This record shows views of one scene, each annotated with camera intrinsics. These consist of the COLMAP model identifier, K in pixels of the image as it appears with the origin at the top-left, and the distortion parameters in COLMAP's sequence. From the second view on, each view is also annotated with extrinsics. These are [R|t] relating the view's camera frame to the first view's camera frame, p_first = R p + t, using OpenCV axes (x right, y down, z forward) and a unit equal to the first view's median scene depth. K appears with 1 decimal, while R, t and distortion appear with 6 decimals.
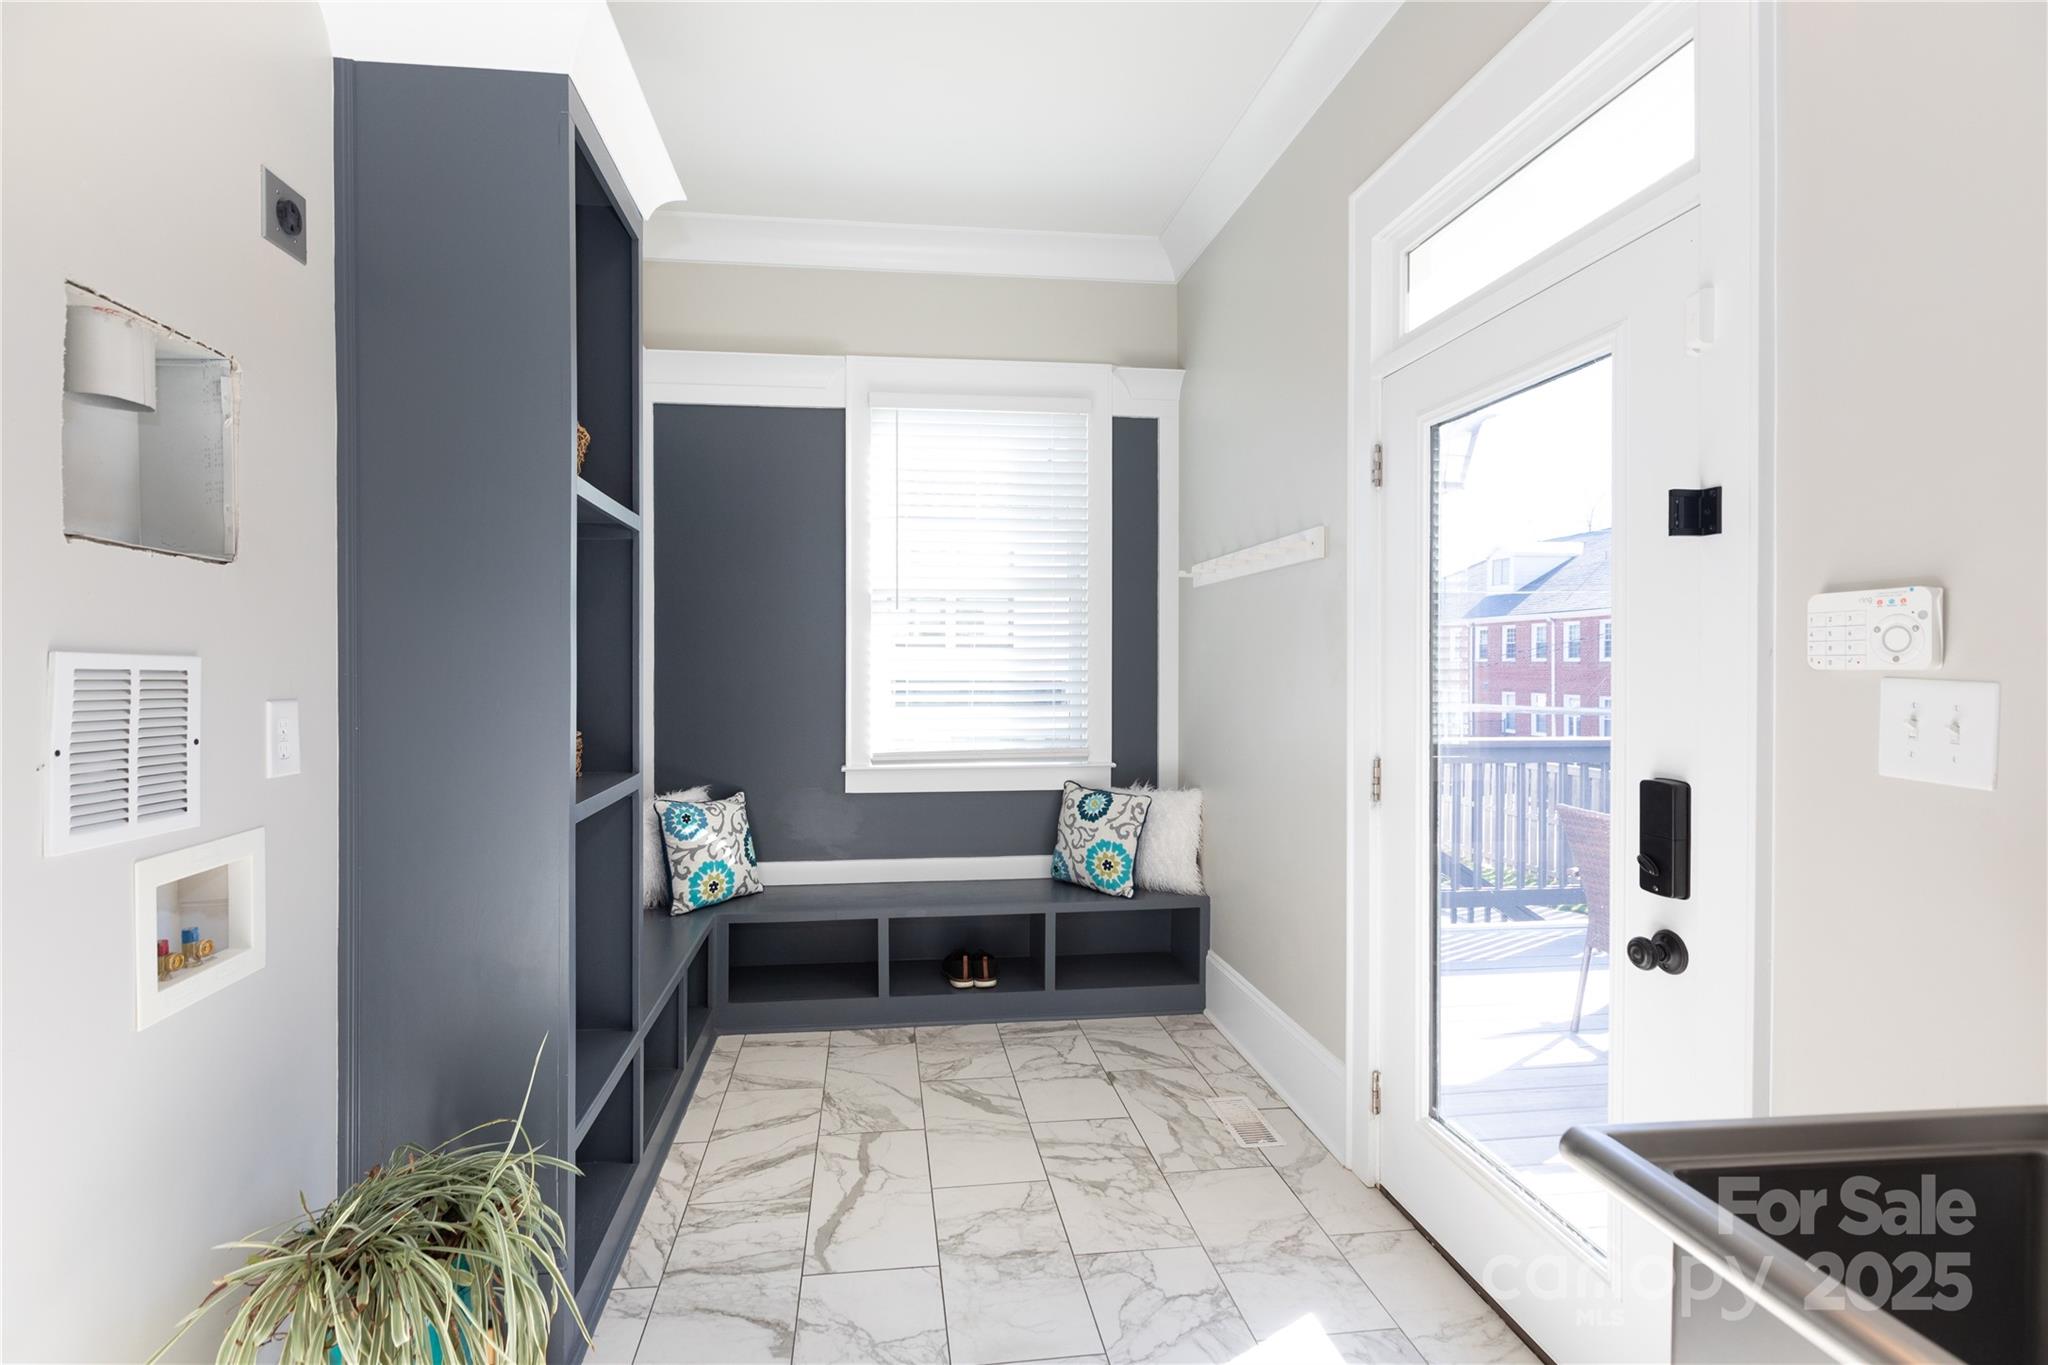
lens RADIAL K [[930.4, 0, 1002.6], [0, 930.4, 673.1], [0, 0, 1]] dist [0.000052, -0.000067]
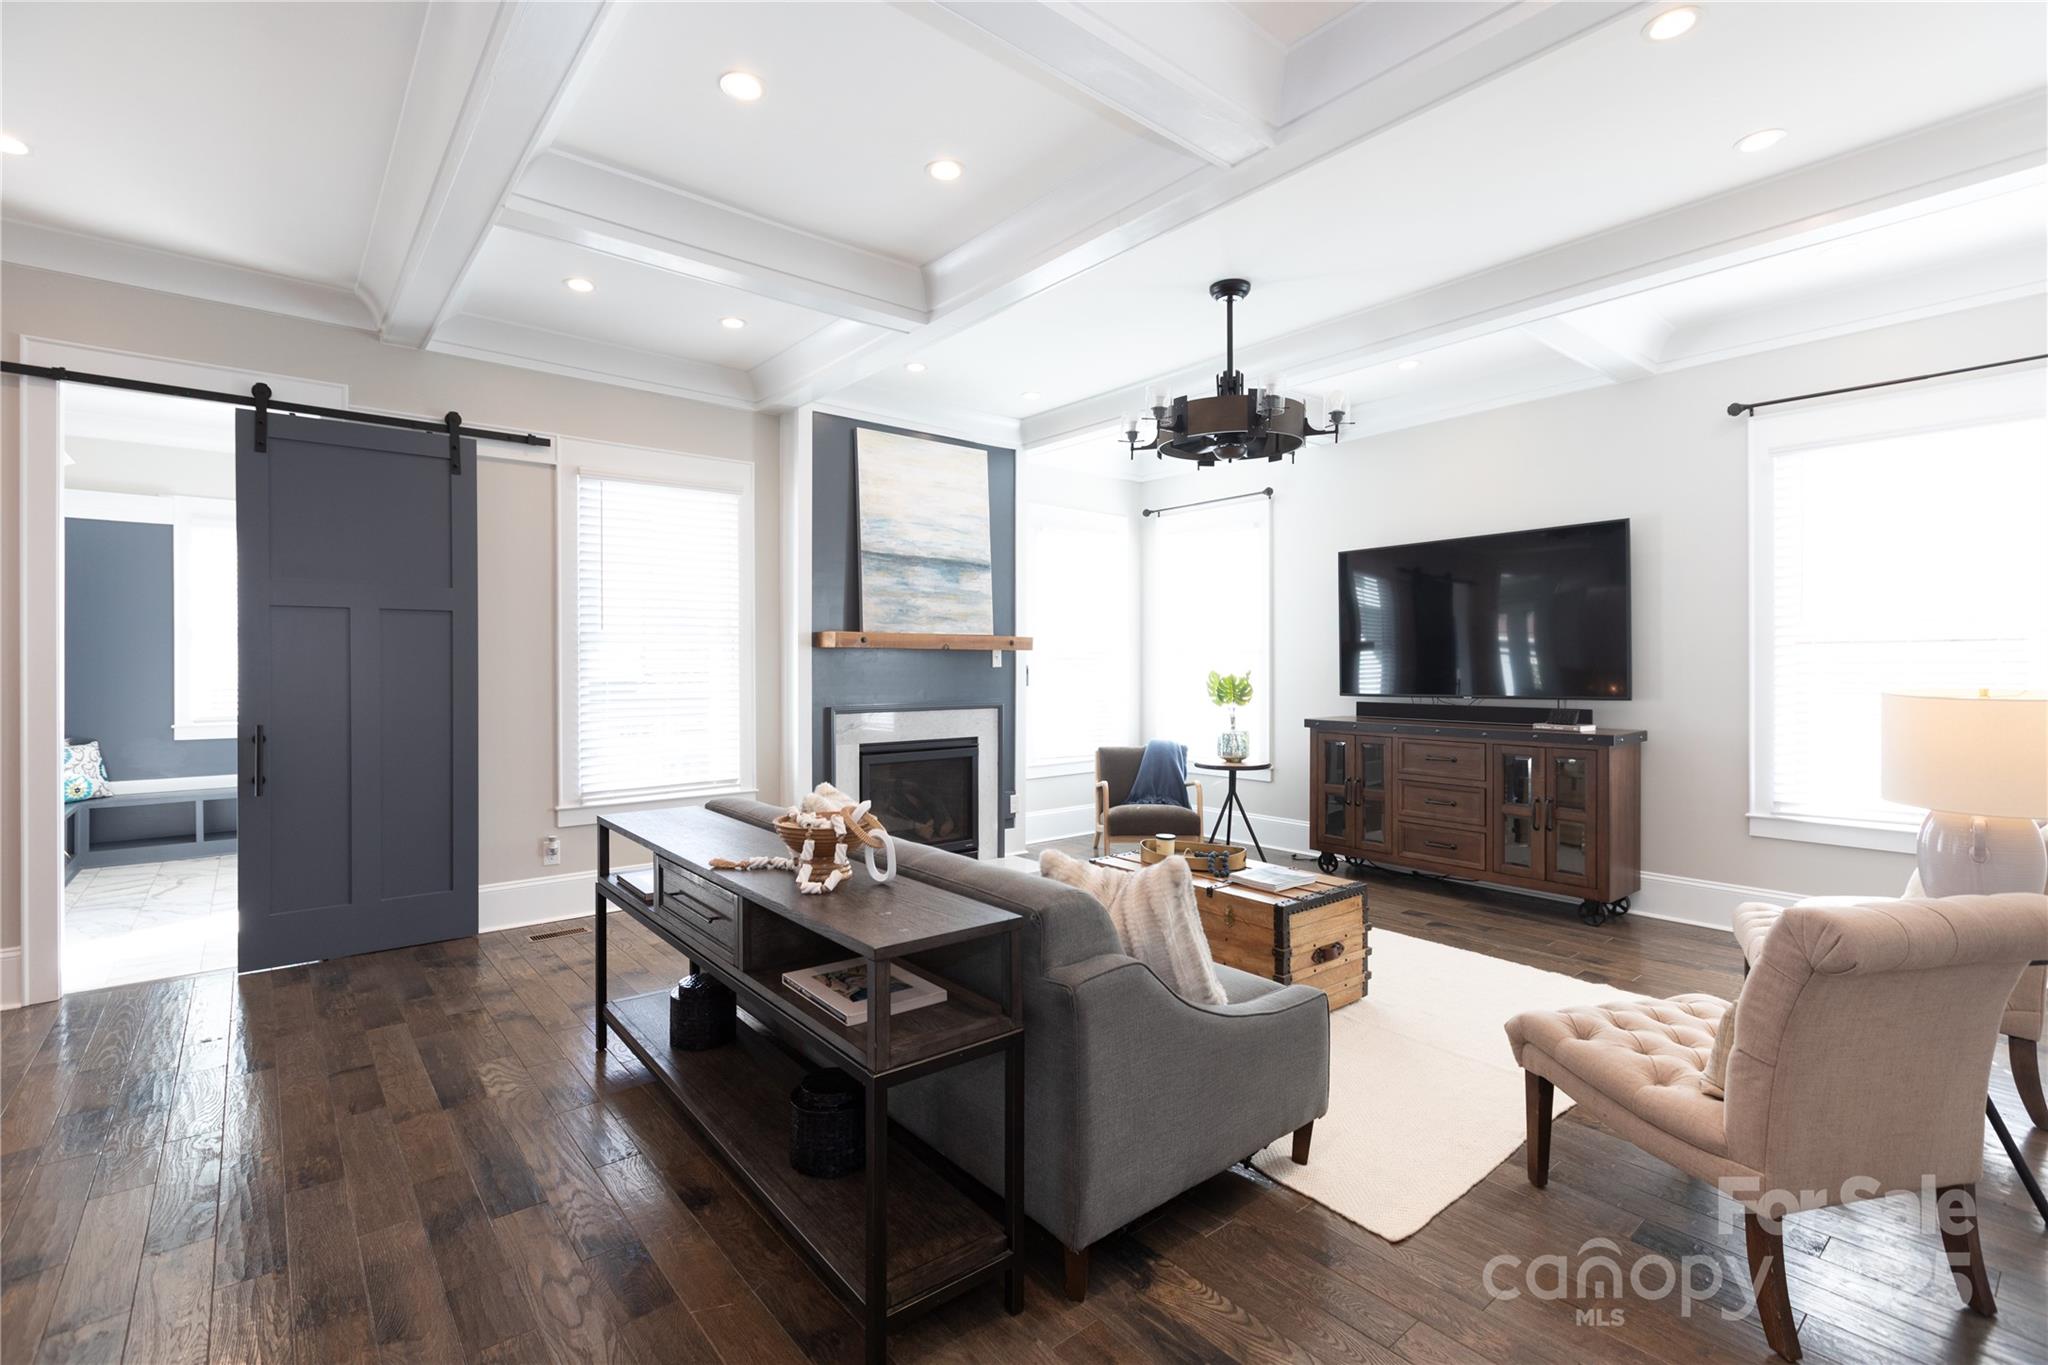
lens RADIAL K [[930.4, 0, 1002.6], [0, 930.4, 673.1], [0, 0, 1]] dist [0.000052, -0.000067]
pose [[0.859765, -0.002729, 0.510682, 0.317043], [0.003139, 0.999995, 0.000059, 0.006349], [-0.510680, 0.001552, 0.859769, -1.491974]]
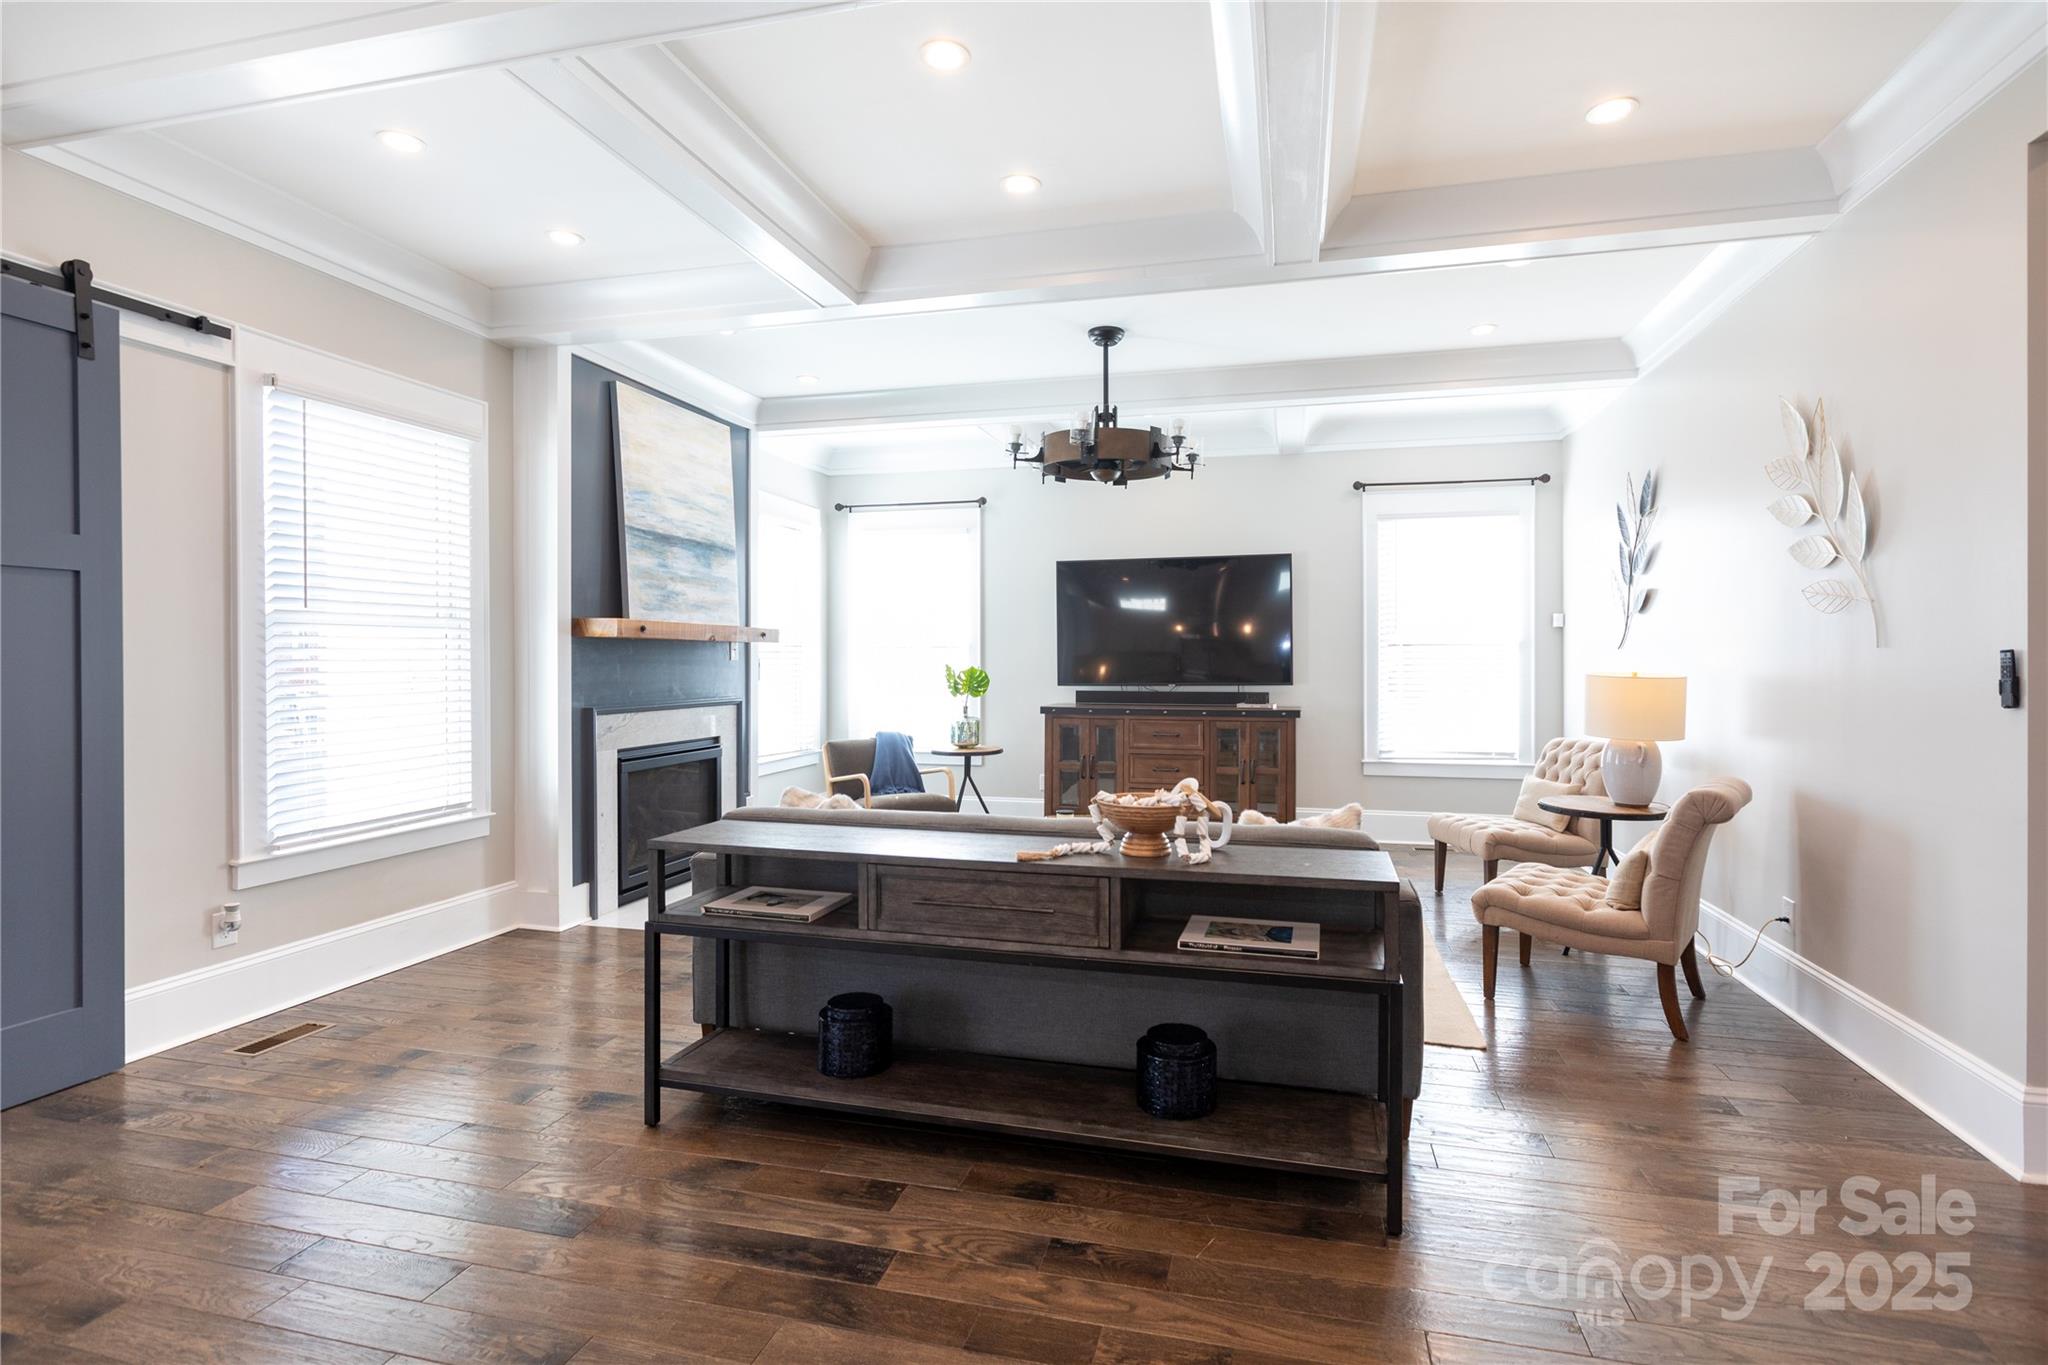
lens RADIAL K [[930.3, 0, 1057.5], [0, 930.3, 669.9], [0, 0, 1]] dist [-0.001626, -0.000390]
pose [[0.392569, -0.006701, 0.919698, -0.107933], [0.005672, 0.999972, 0.004864, 0.006768], [-0.919705, 0.003307, 0.392596, -1.105450]]
